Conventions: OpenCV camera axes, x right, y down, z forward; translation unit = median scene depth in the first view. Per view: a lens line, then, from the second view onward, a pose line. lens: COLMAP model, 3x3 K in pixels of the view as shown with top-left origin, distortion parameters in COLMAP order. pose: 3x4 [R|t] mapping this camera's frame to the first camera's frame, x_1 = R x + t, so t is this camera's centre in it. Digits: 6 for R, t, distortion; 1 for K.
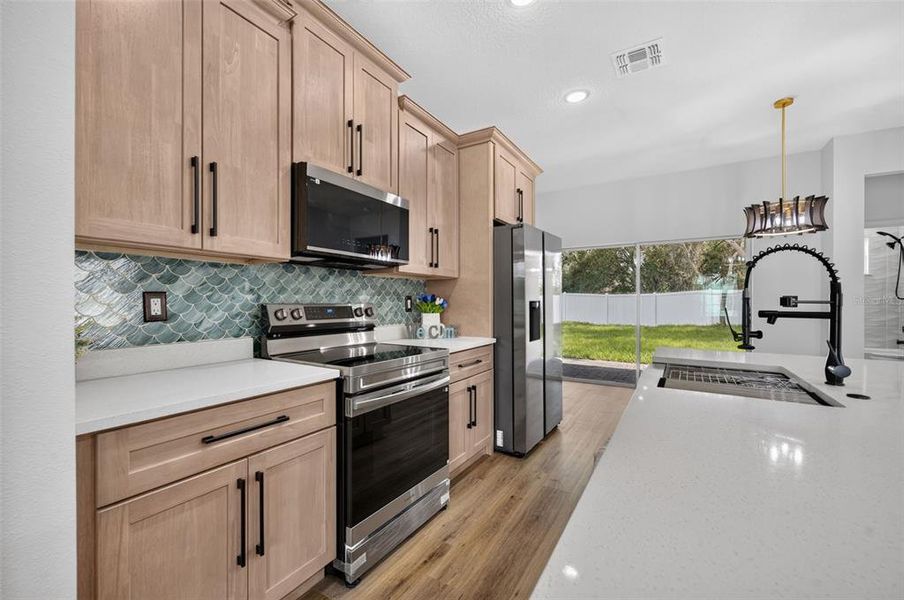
lens RADIAL K [[374.3, 0, 444.4], [0, 374.3, 303.2], [0, 0, 1]] dist [-0.004559, 0.002539]
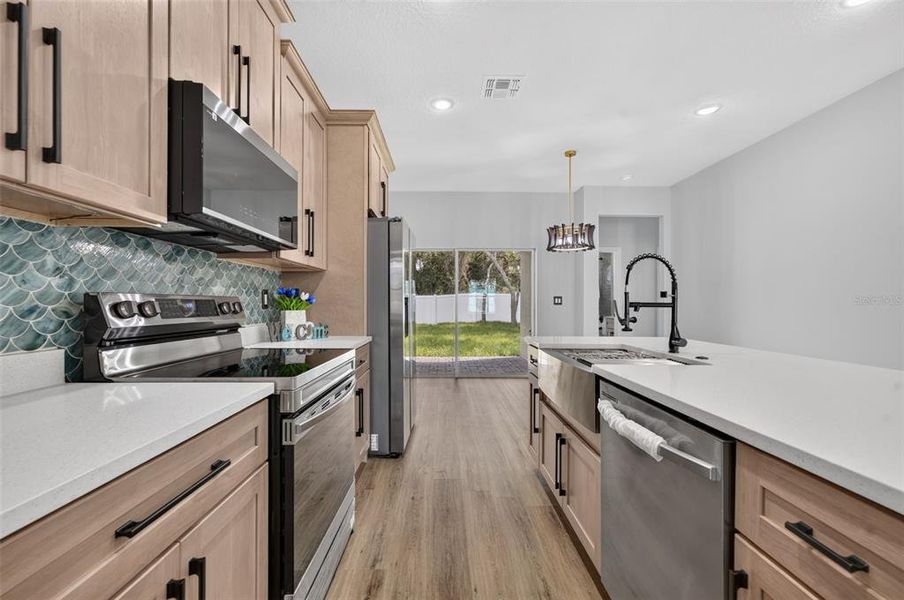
lens RADIAL K [[374.3, 0, 449.0], [0, 374.3, 303.0], [0, 0, 1]] dist [-0.004559, 0.002539]
pose [[0.836305, 0.002849, 0.548257, -0.317462], [-0.000786, 0.999992, -0.003997, 0.020181], [-0.548263, 0.002912, 0.836301, 0.164640]]
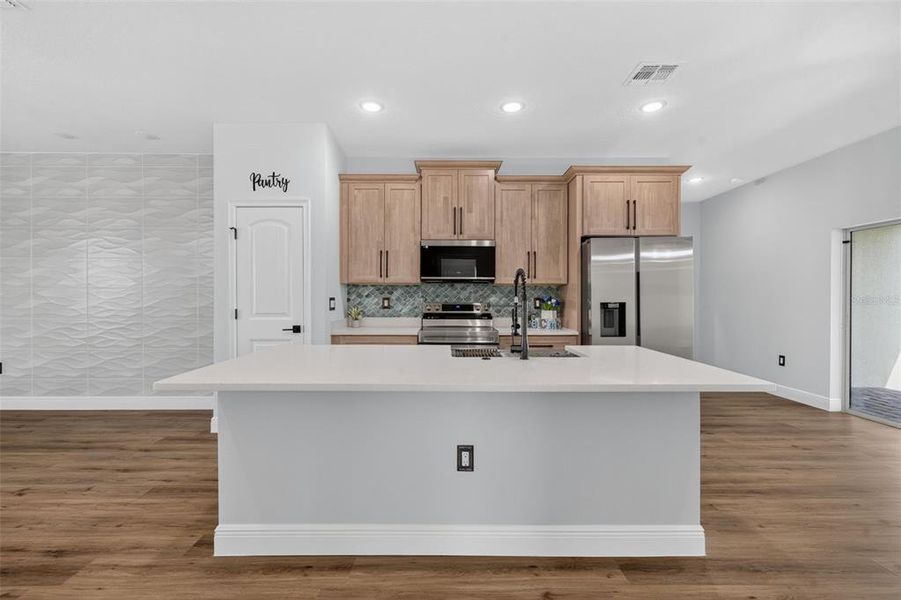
lens RADIAL K [[391.5, 0, 445.3], [0, 391.5, 297.6], [0, 0, 1]] dist [0.002687, 0.002507]
pose [[0.529520, 0.001534, -0.848296, 1.489918], [-0.006506, 0.999976, -0.002253, -0.022711], [0.848273, 0.006713, 0.529517, -0.108378]]
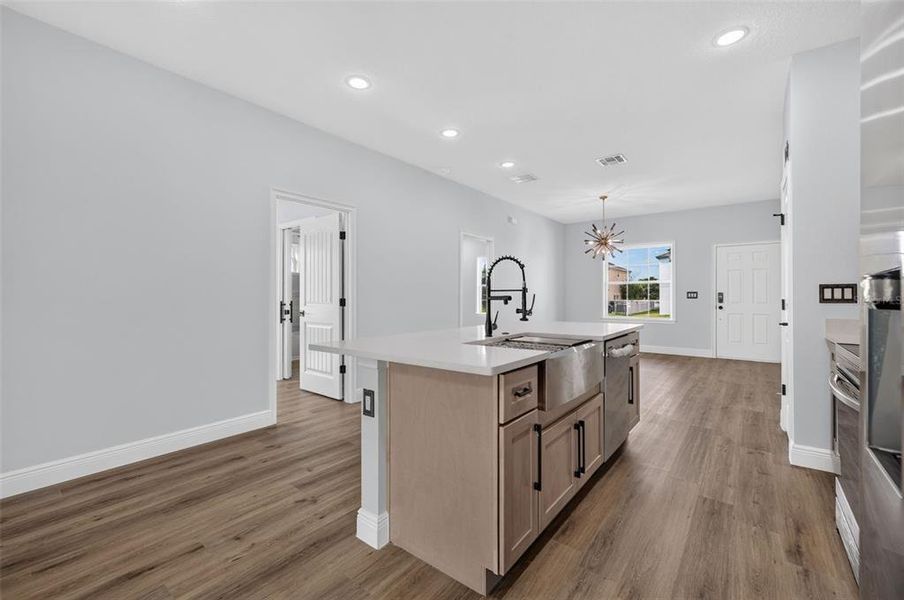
lens RADIAL K [[374.3, 0, 452.2], [0, 374.3, 293.6], [0, 0, 1]] dist [-0.004559, 0.002539]
pose [[-0.994639, 0.002063, 0.103389, 0.677971], [0.001903, 0.999997, -0.001643, 0.008029], [-0.103392, -0.001437, -0.994640, 1.844588]]
